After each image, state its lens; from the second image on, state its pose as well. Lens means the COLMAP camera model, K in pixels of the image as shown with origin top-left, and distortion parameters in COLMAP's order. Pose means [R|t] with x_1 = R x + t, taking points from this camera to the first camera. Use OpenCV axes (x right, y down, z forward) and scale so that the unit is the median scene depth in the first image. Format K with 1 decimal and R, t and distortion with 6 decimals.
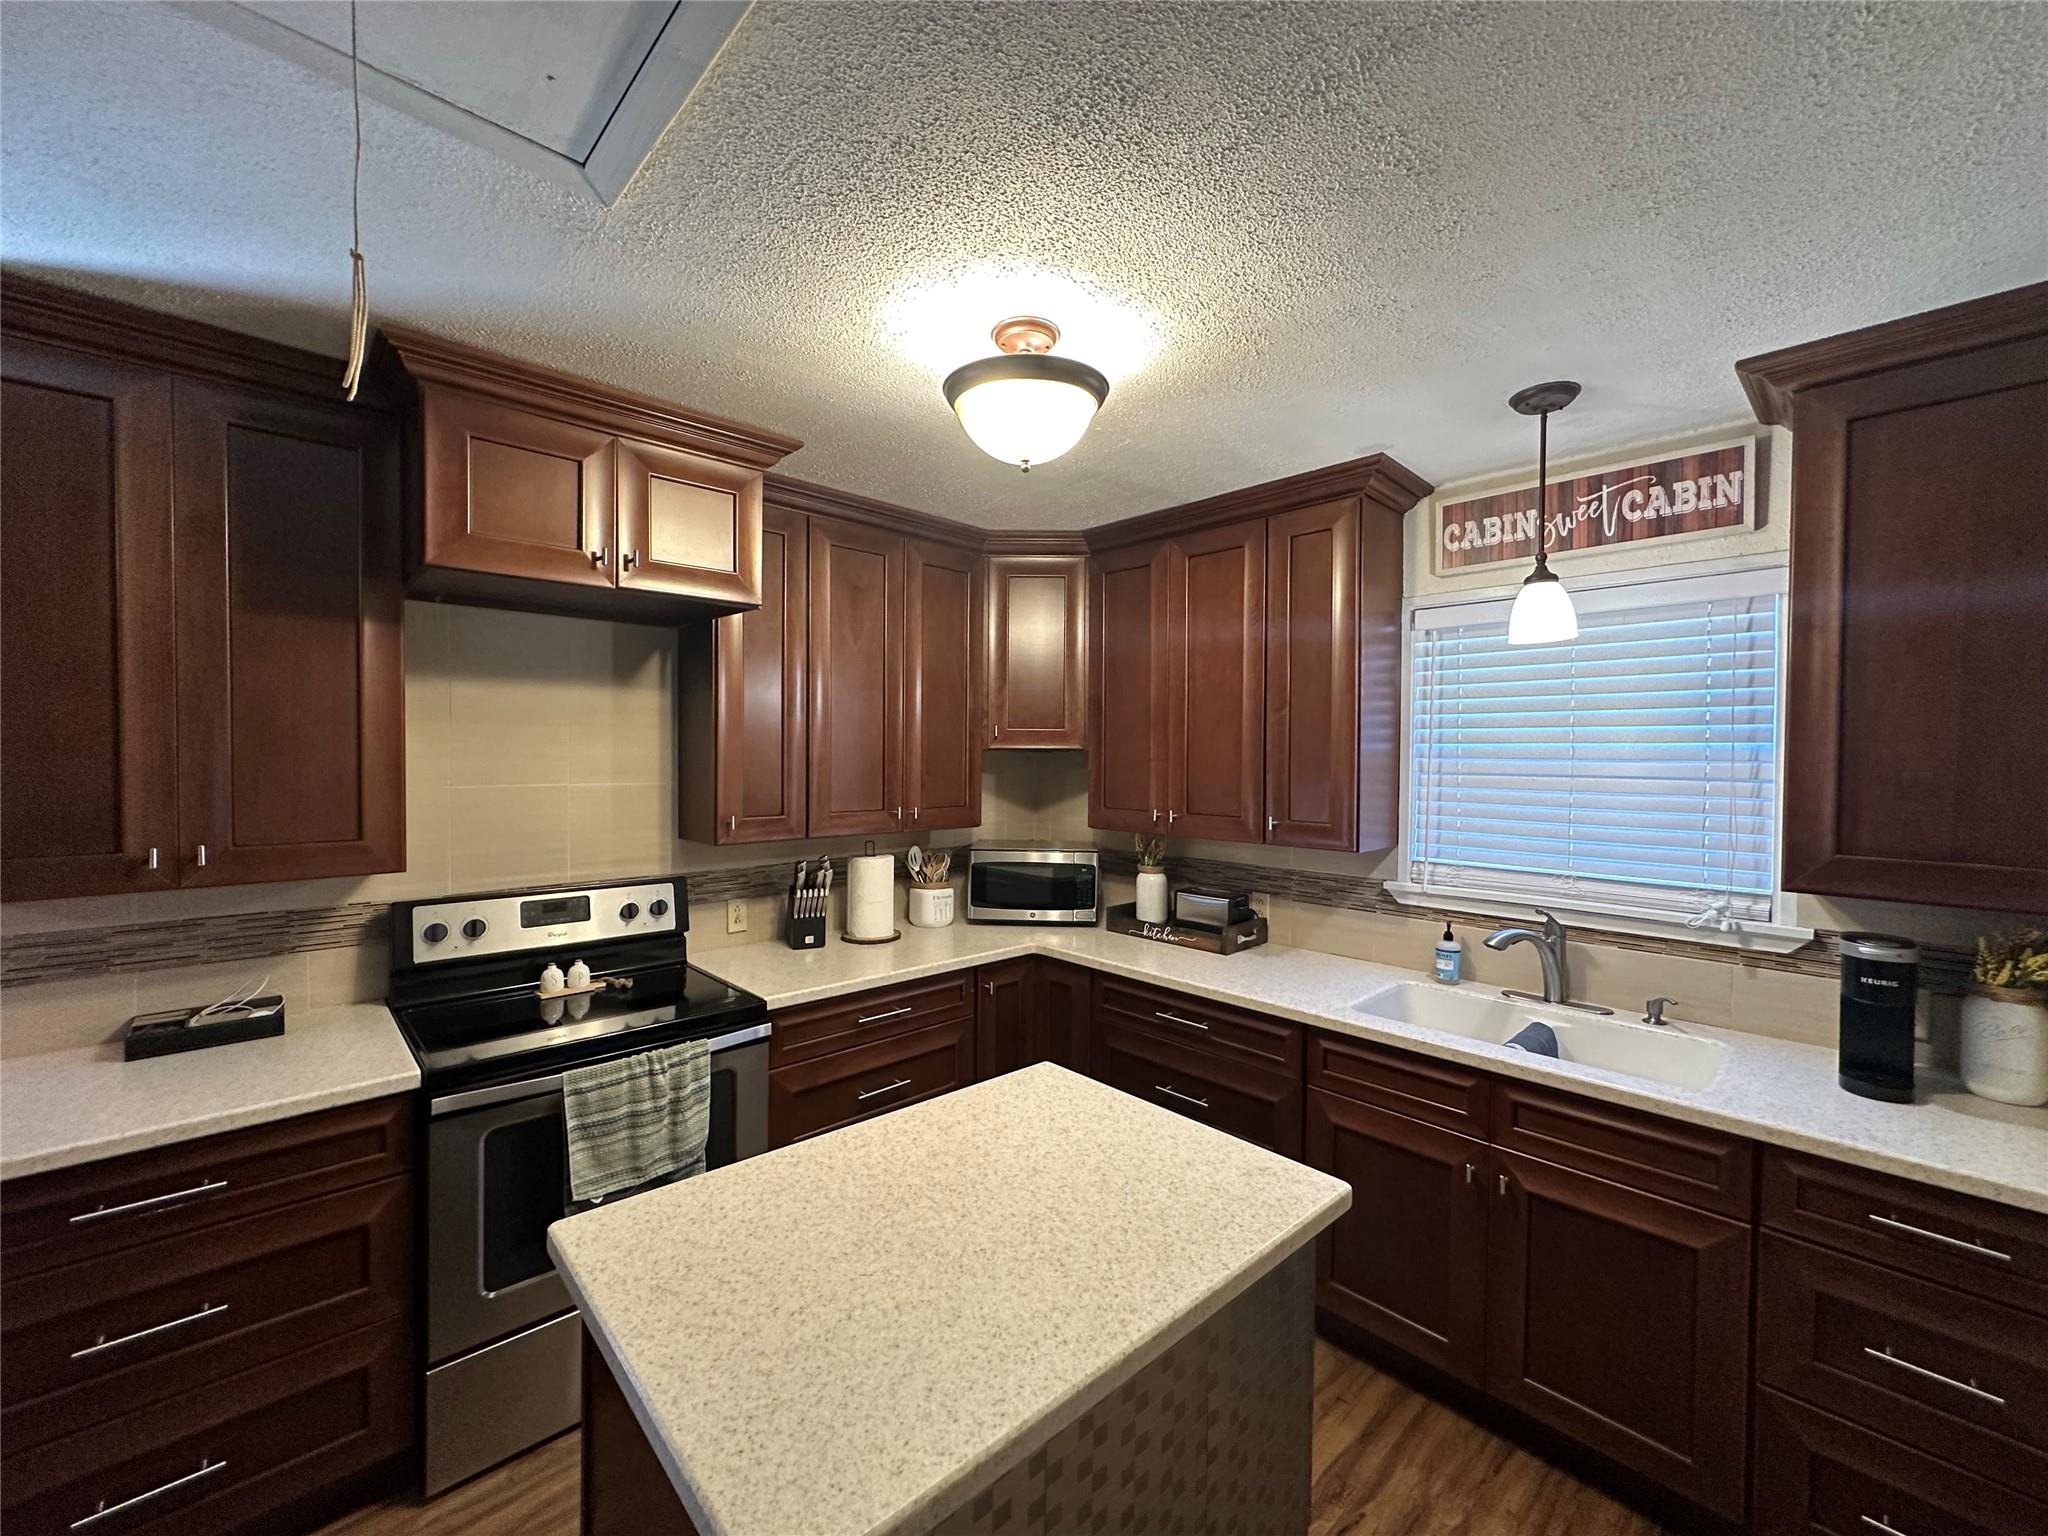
lens RADIAL K [[817.7, 0, 1014.0], [0, 817.7, 764.3], [0, 0, 1]] dist [-0.011116, 0.001914]
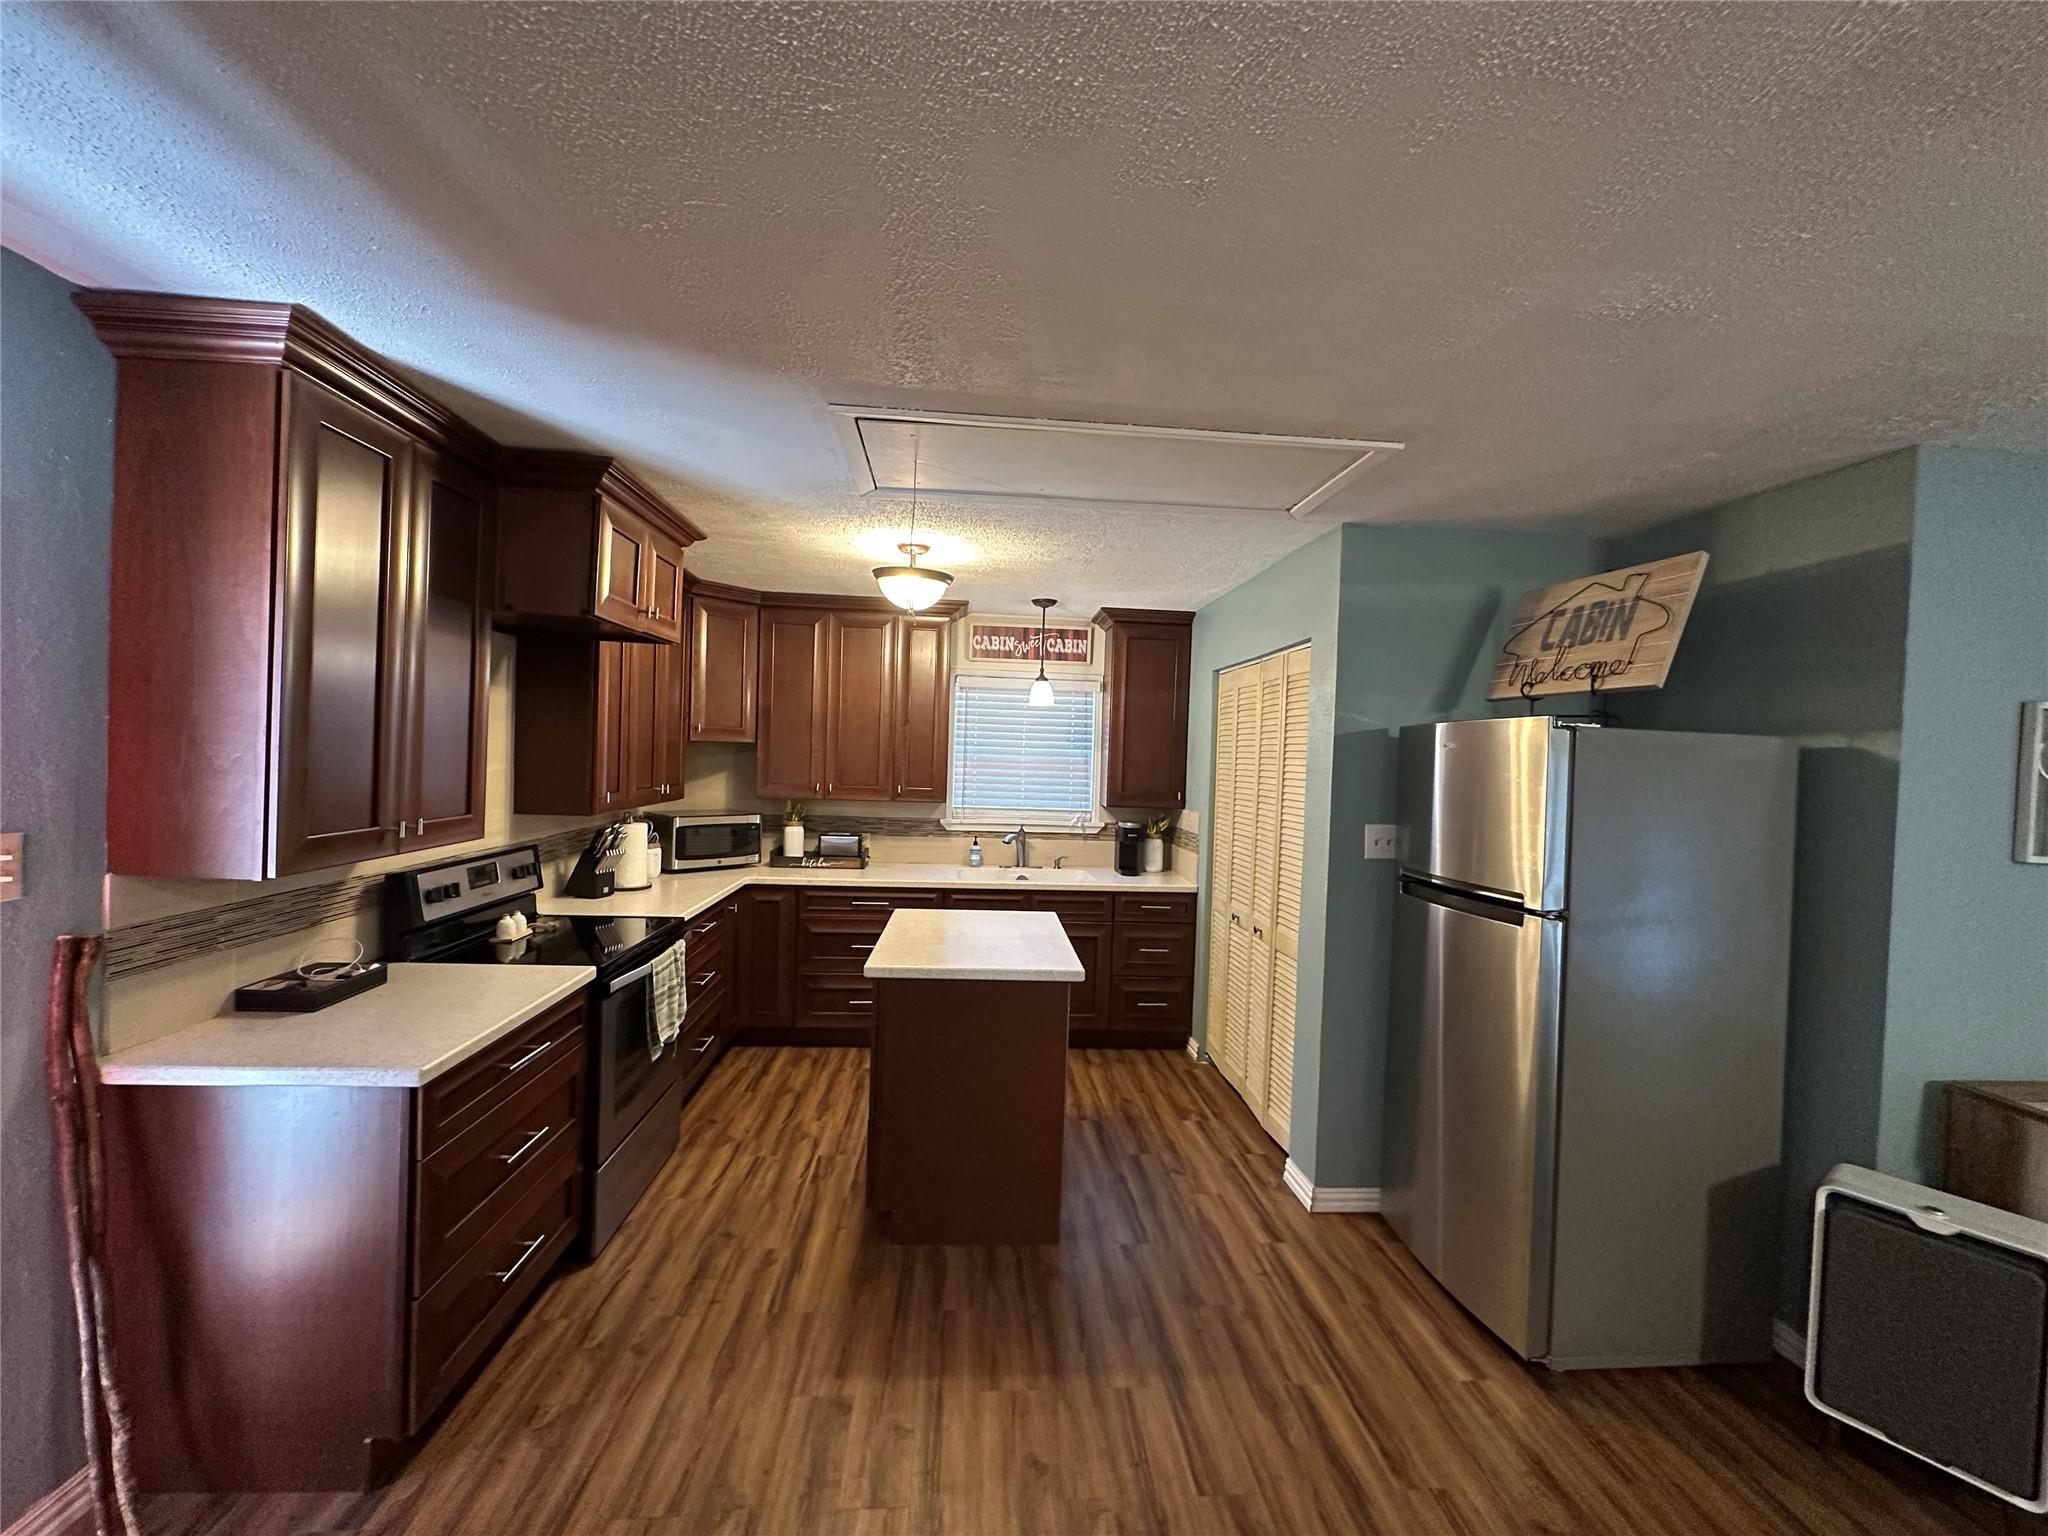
lens RADIAL K [[817.7, 0, 1024.9], [0, 817.7, 764.3], [0, 0, 1]] dist [-0.011116, 0.001914]
pose [[0.627551, 0.000735, 0.778575, -0.951136], [-0.018617, 0.999728, 0.014062, -0.012738], [-0.778353, -0.023319, 0.627393, -0.348058]]
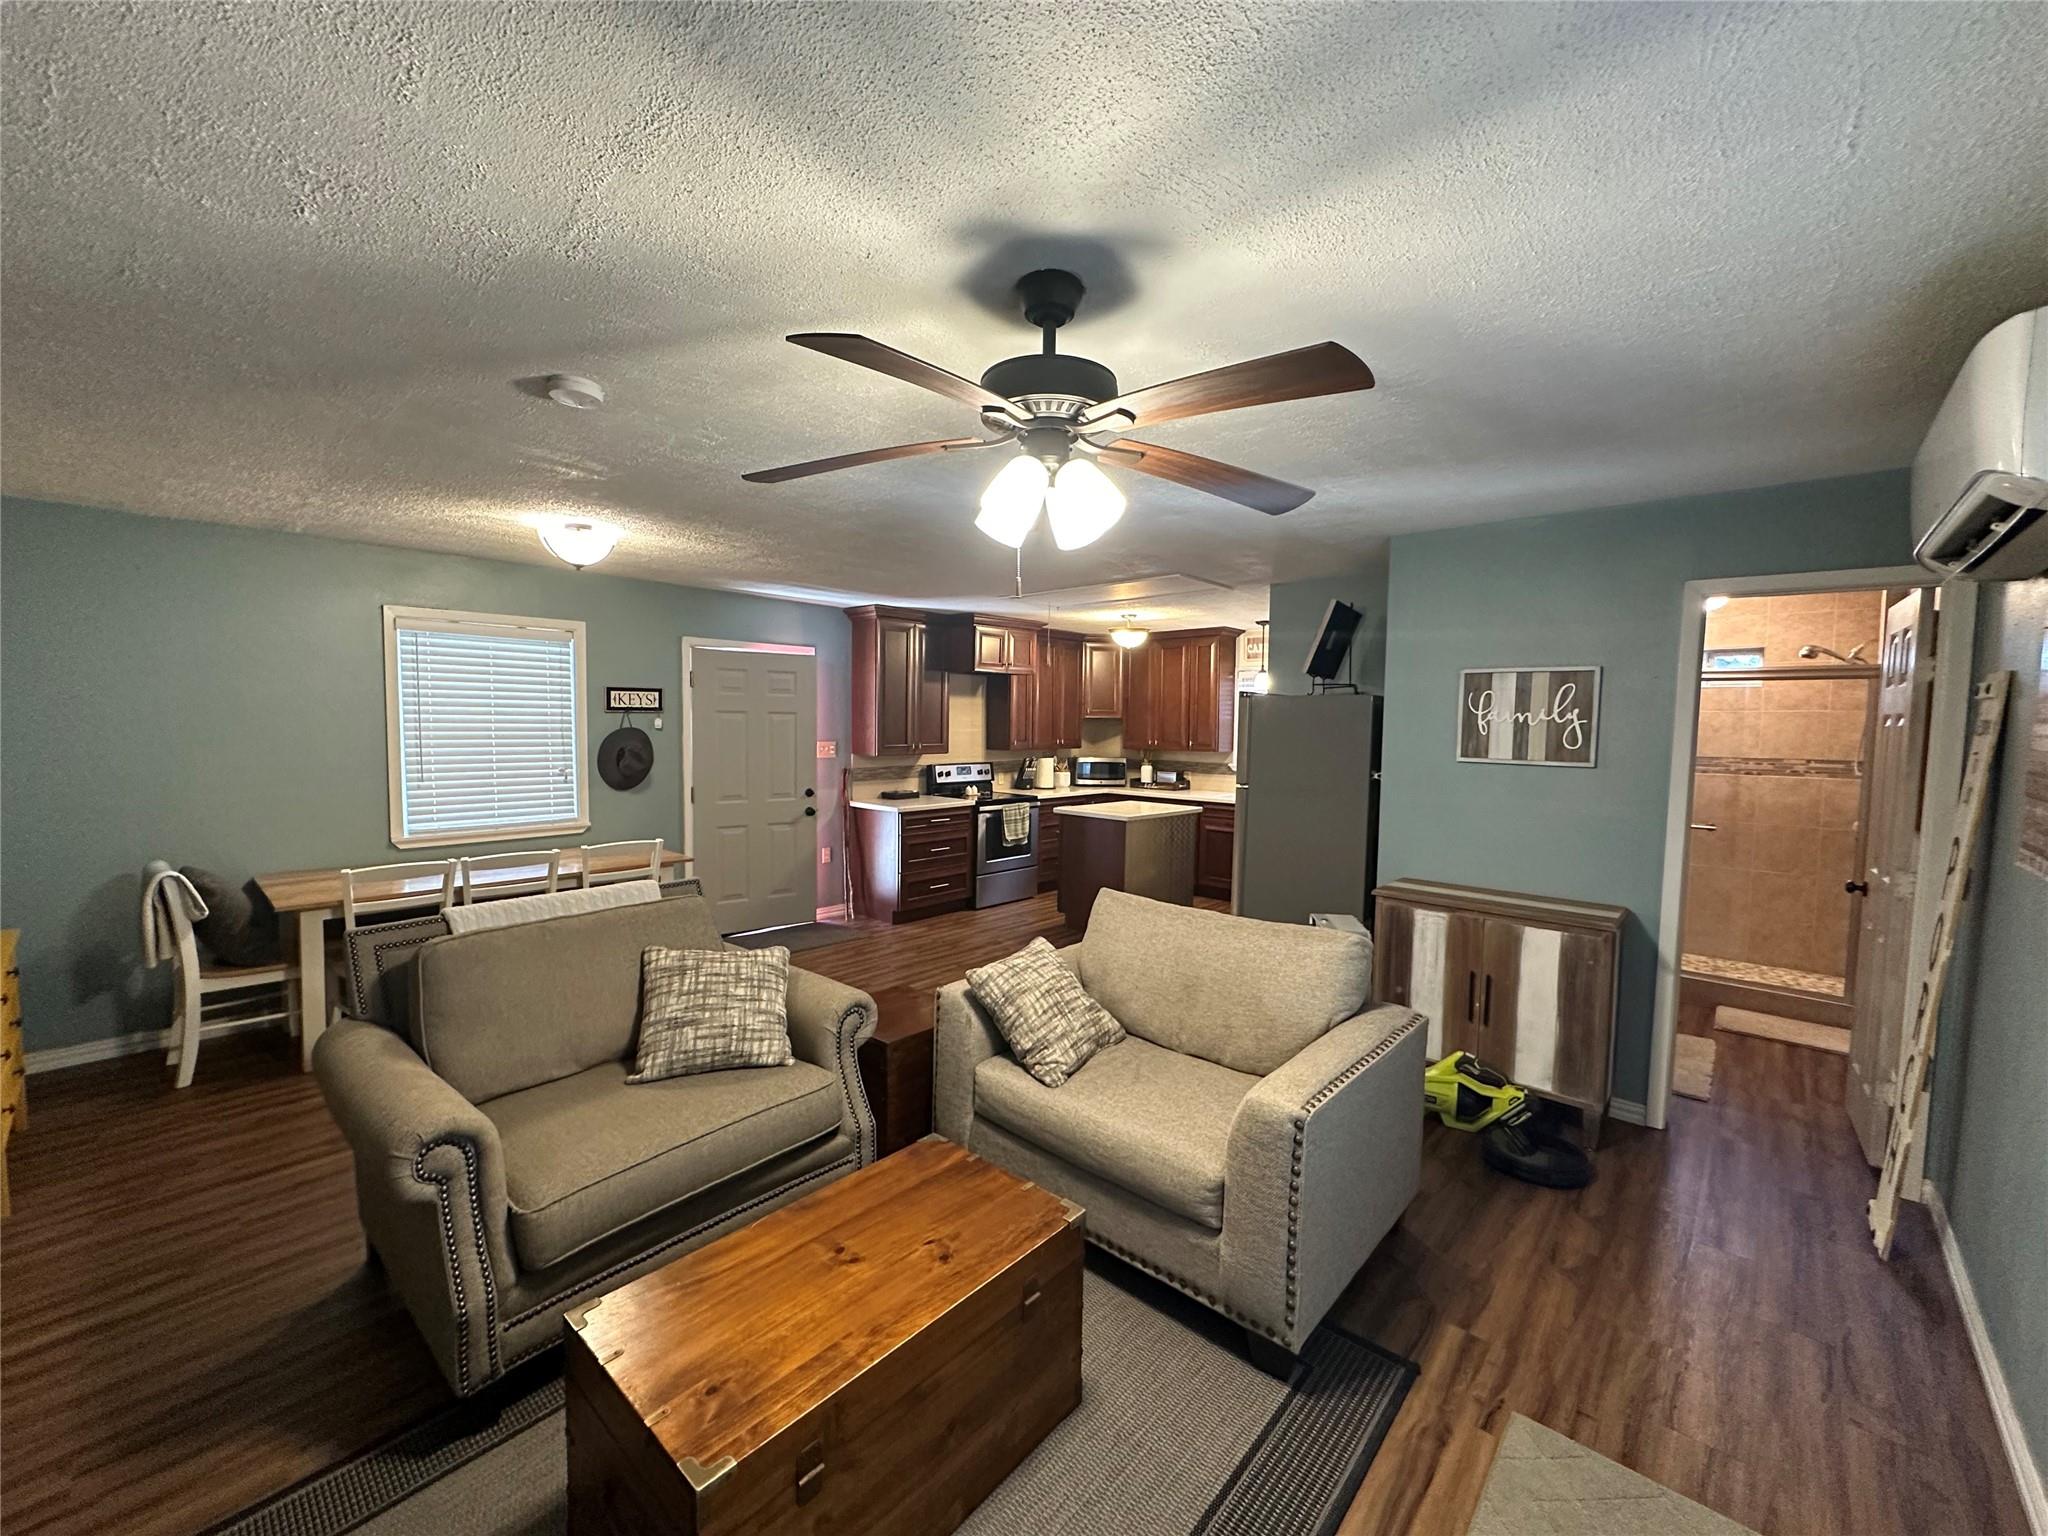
lens RADIAL K [[817.7, 0, 1020.5], [0, 817.7, 768.4], [0, 0, 1]] dist [-0.011116, 0.001914]
pose [[0.997443, -0.002055, 0.071434, -0.546771], [-0.001362, 0.998858, 0.047758, 0.021791], [-0.071451, -0.047733, 0.996301, -2.041088]]
